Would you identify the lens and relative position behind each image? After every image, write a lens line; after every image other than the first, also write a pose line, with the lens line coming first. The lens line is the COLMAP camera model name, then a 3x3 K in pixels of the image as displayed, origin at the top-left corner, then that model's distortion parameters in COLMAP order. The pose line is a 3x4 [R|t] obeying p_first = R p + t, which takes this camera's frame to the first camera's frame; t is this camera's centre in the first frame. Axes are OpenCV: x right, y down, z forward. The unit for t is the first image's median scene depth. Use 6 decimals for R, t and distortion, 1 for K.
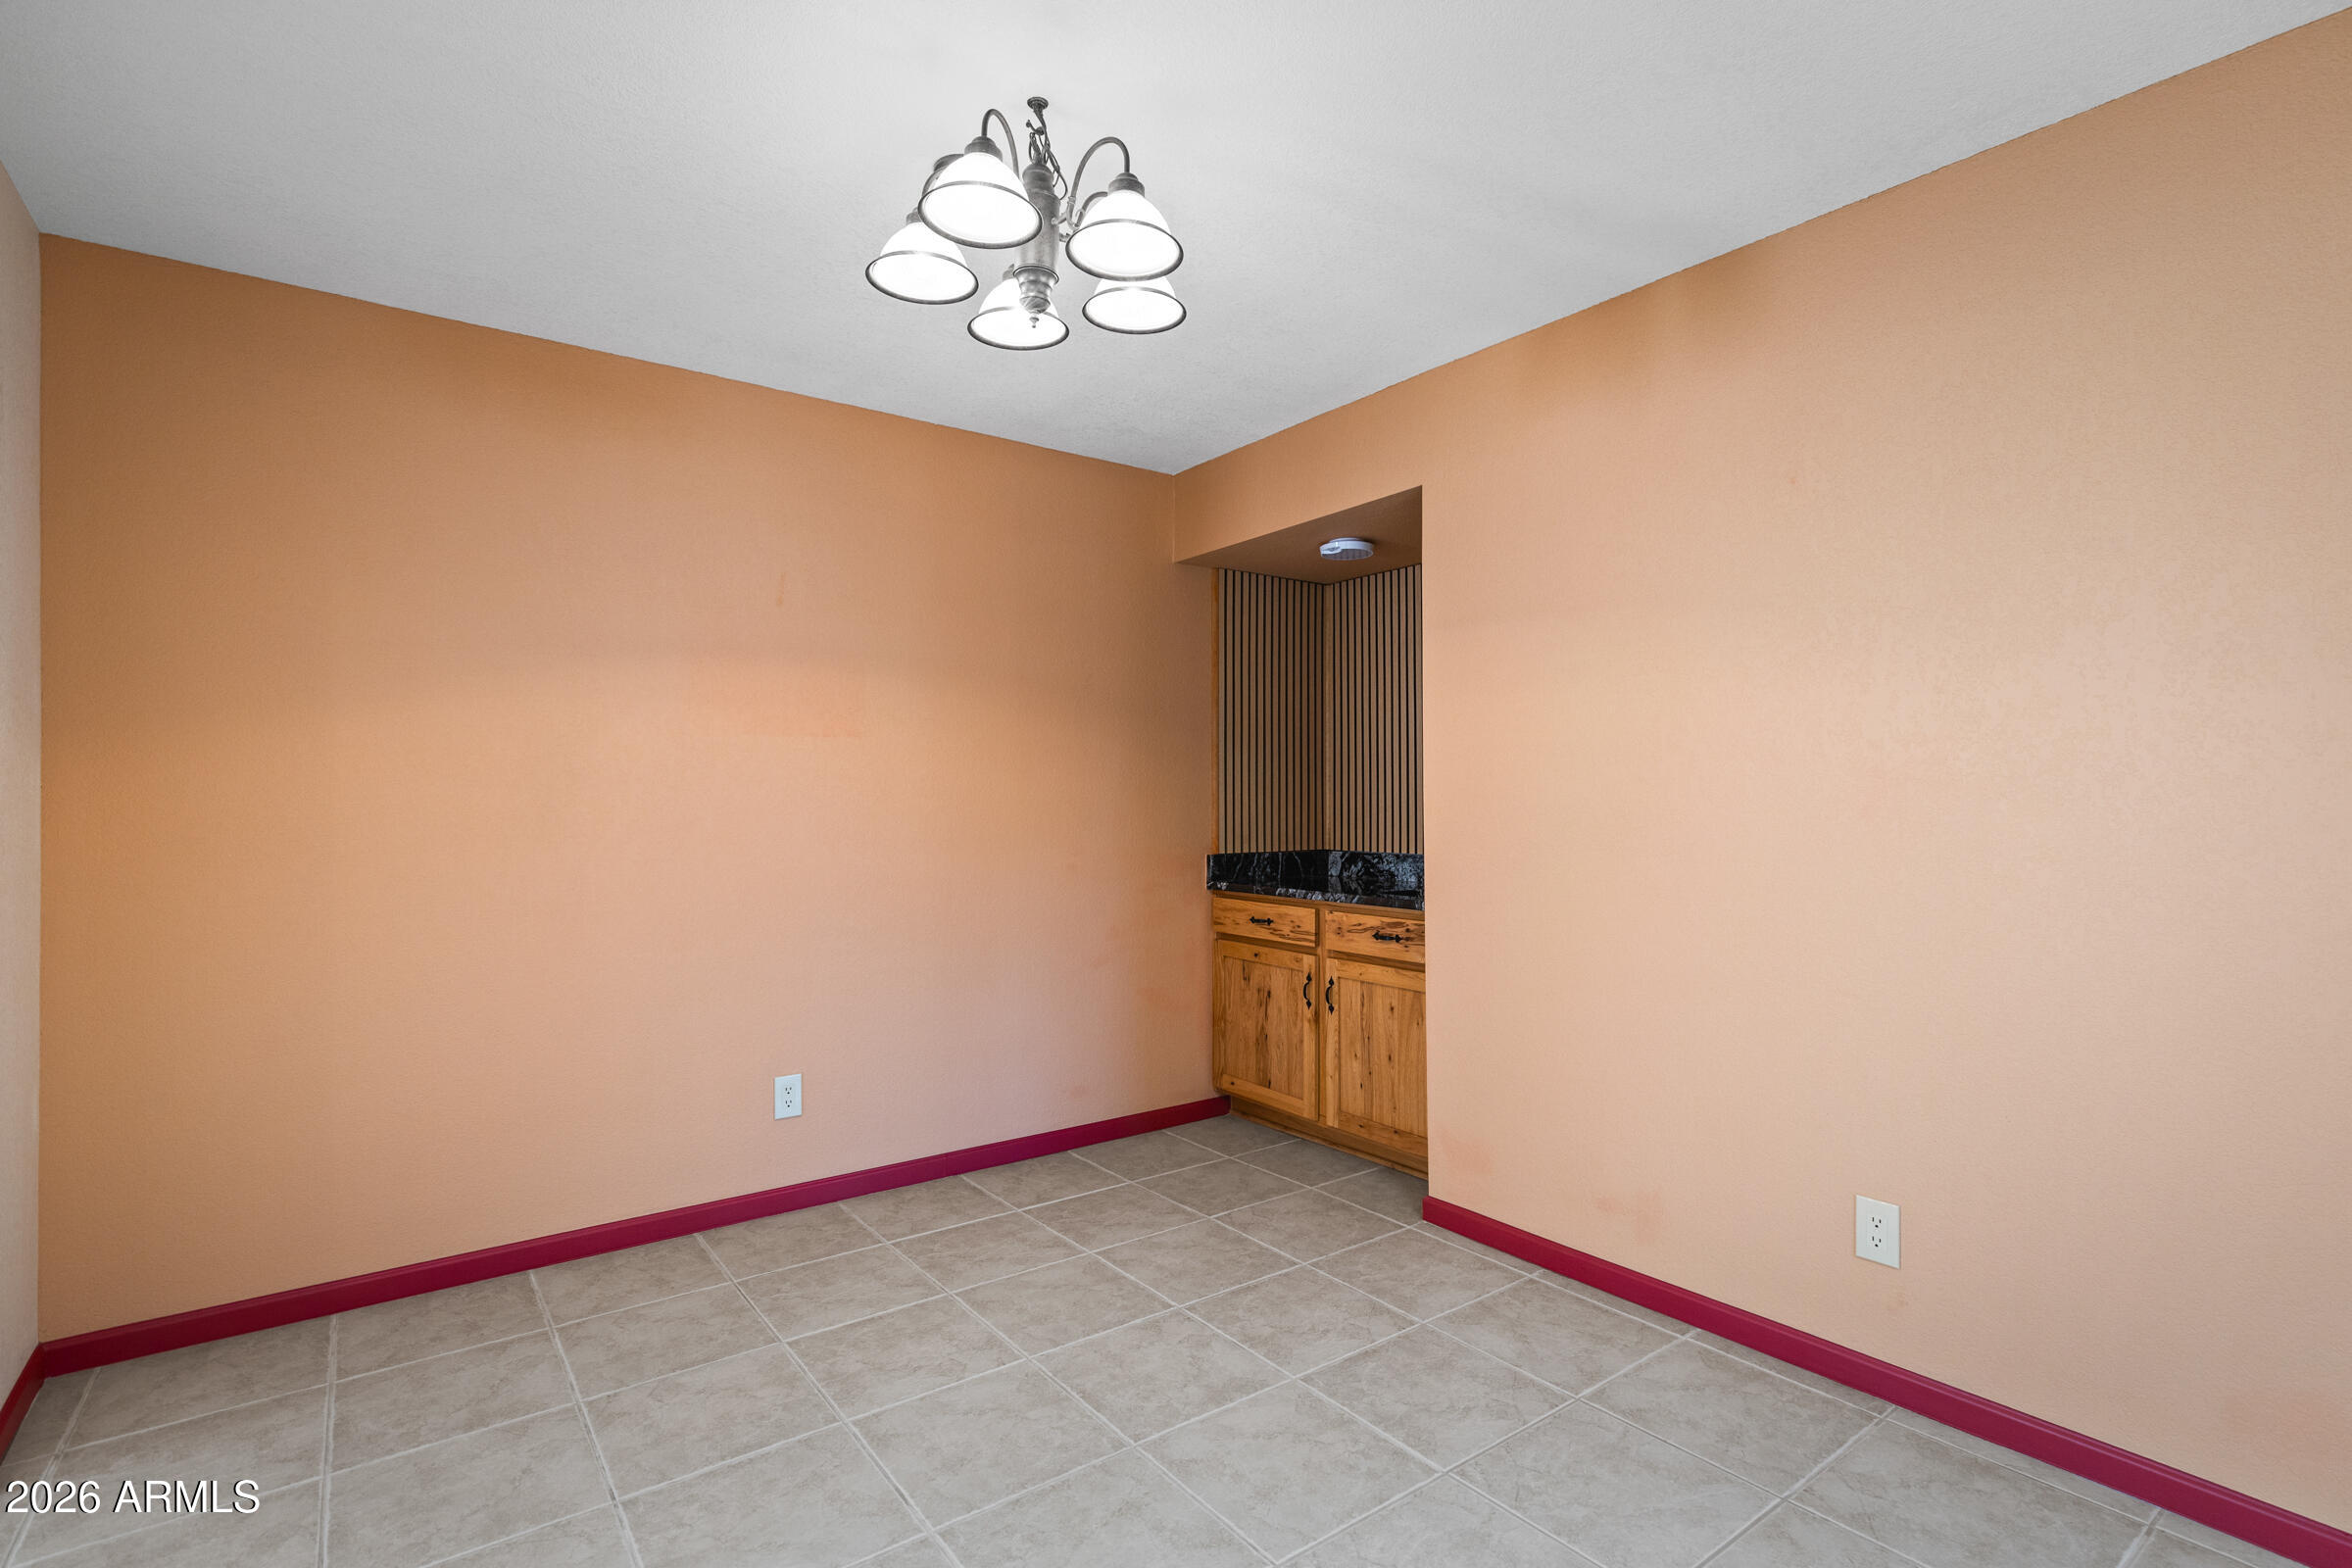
lens RADIAL K [[1091.2, 0, 1176.0], [0, 1091.2, 784.0], [0, 0, 1]] dist [-0.000202, -0.000037]
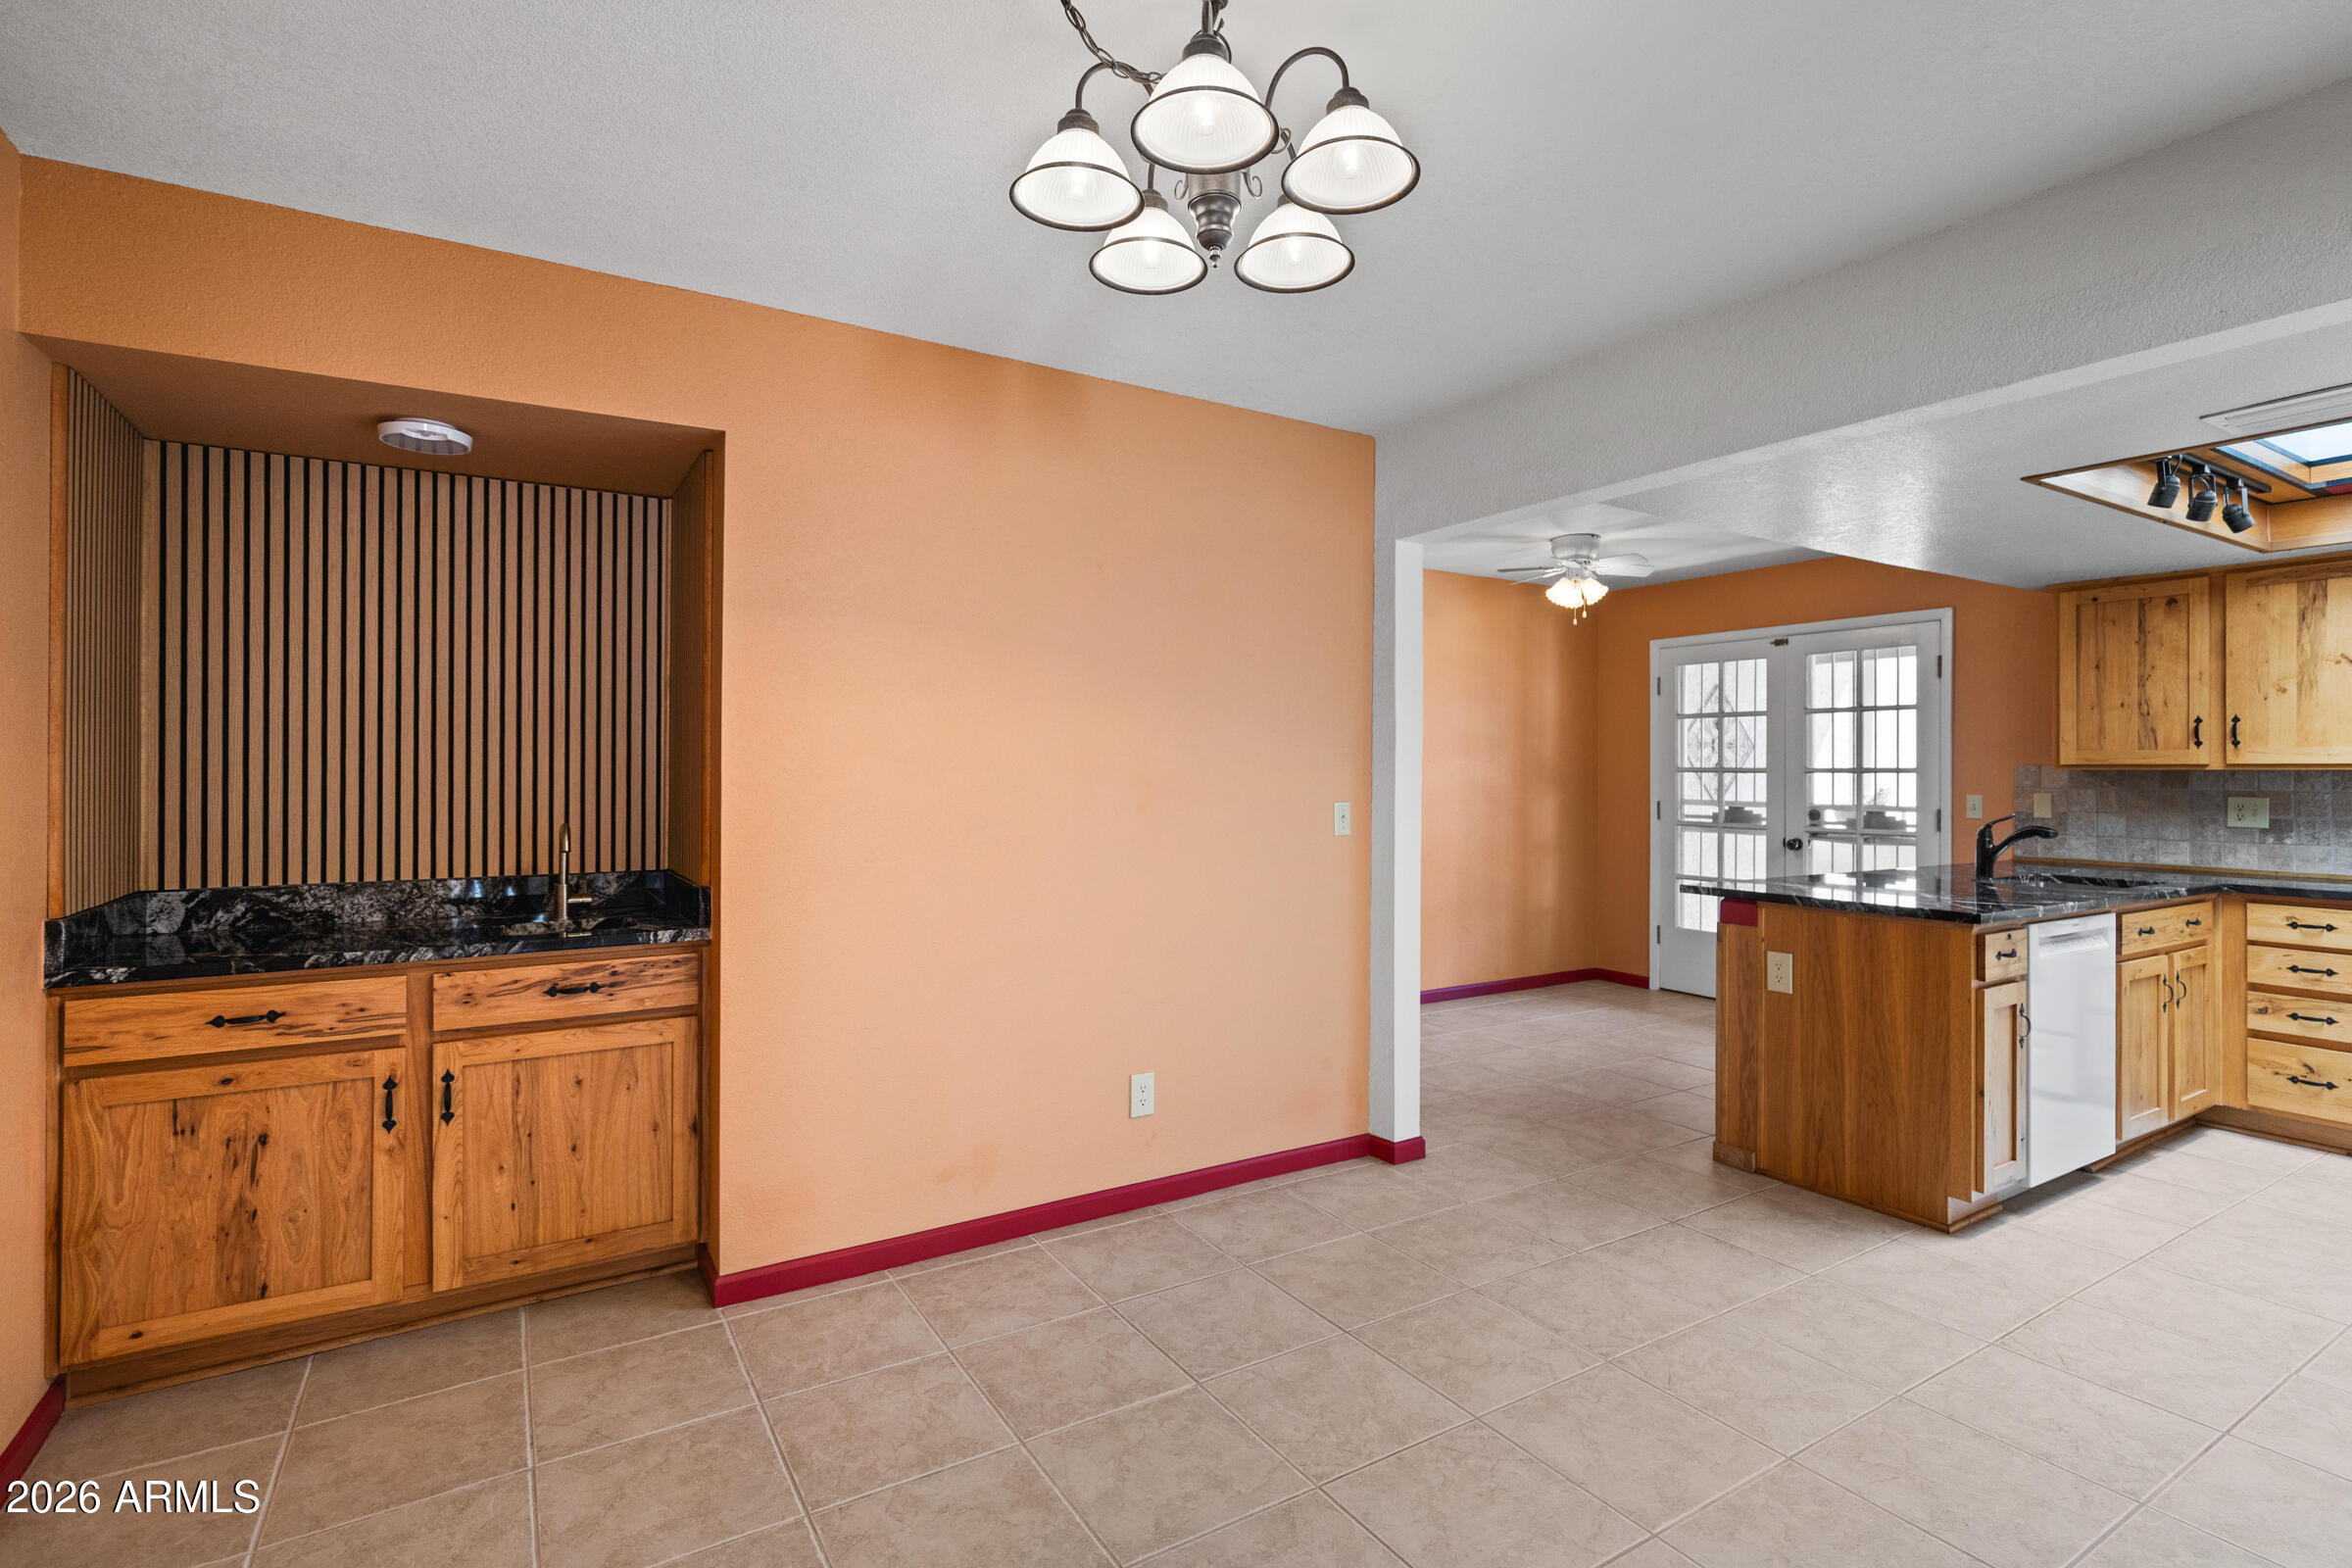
lens RADIAL K [[1123.6, 0, 1182.6], [0, 1123.6, 768.9], [0, 0, 1]] dist [-0.001128, -0.000351]
pose [[0.093577, 0.001418, 0.995611, -0.530901], [-0.015613, 0.999878, 0.000043, -0.018251], [-0.995490, -0.015548, 0.093587, 0.502929]]
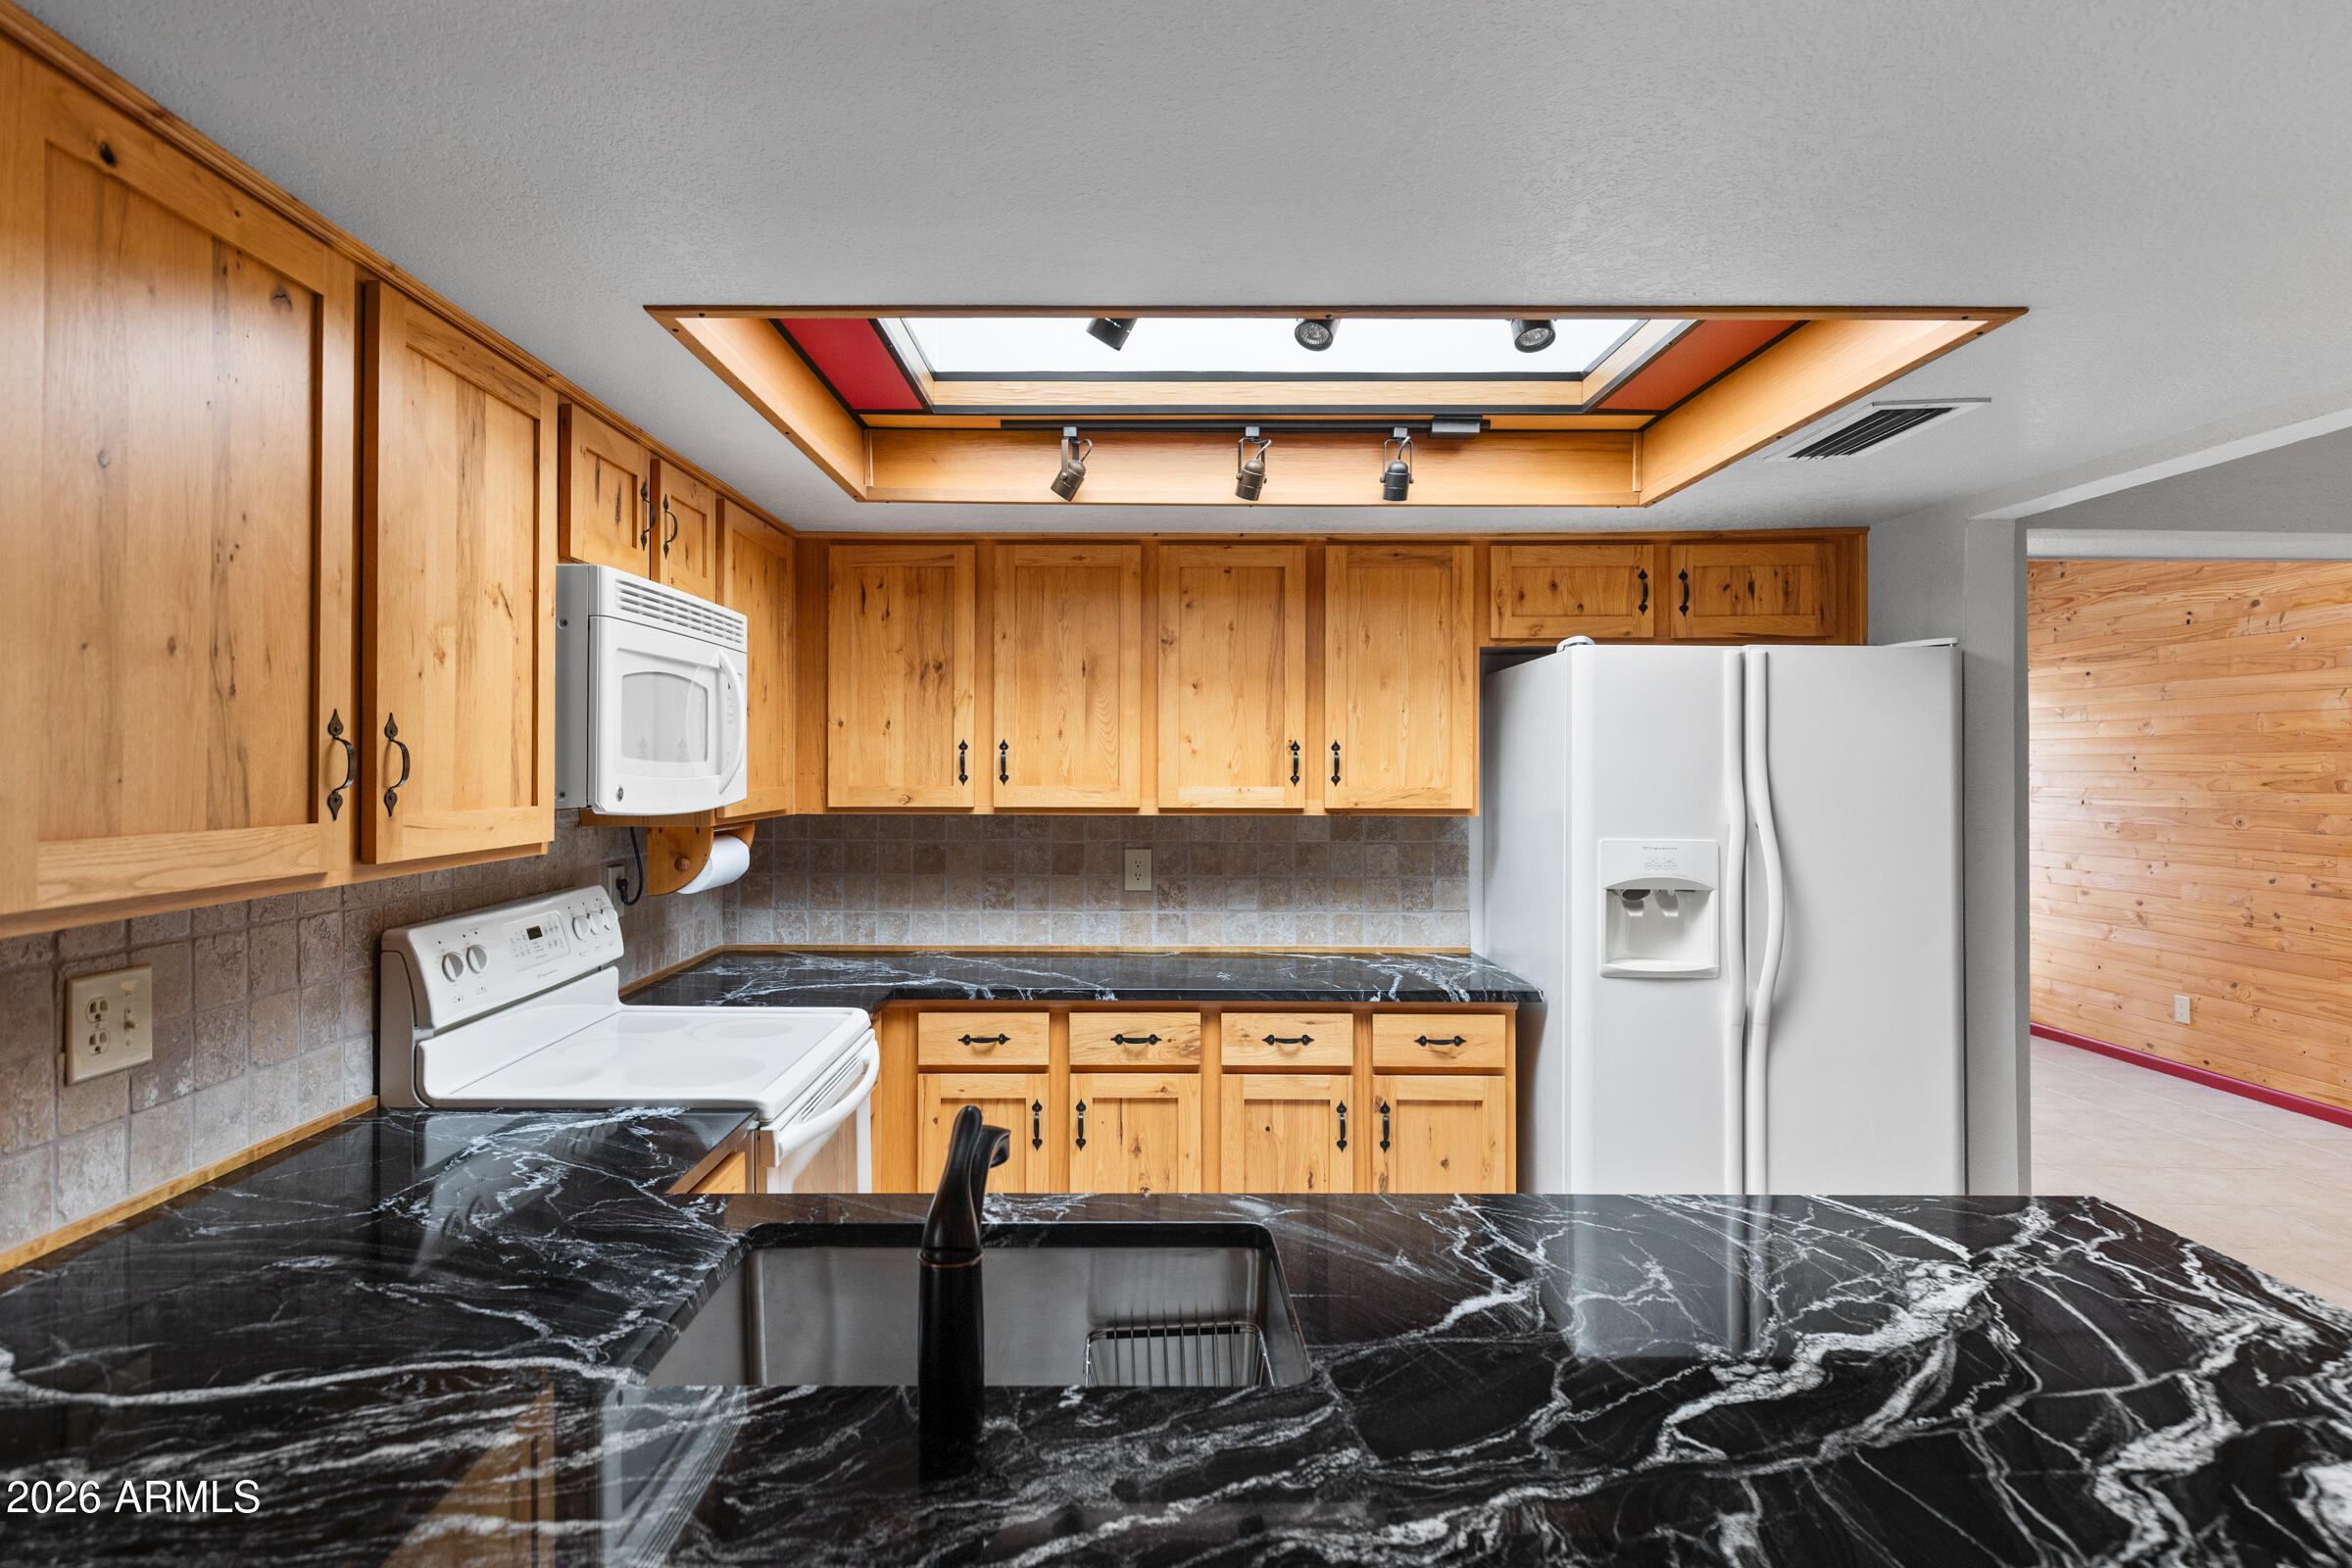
lens RADIAL K [[1263.6, 0, 1120.1], [0, 1263.6, 755.0], [0, 0, 1]] dist [0.005862, -0.001917]
pose [[-0.610377, -0.007518, -0.792075, 0.963914], [0.007374, 0.999858, -0.015173, -0.070795], [0.792077, -0.015102, -0.610235, -0.024337]]
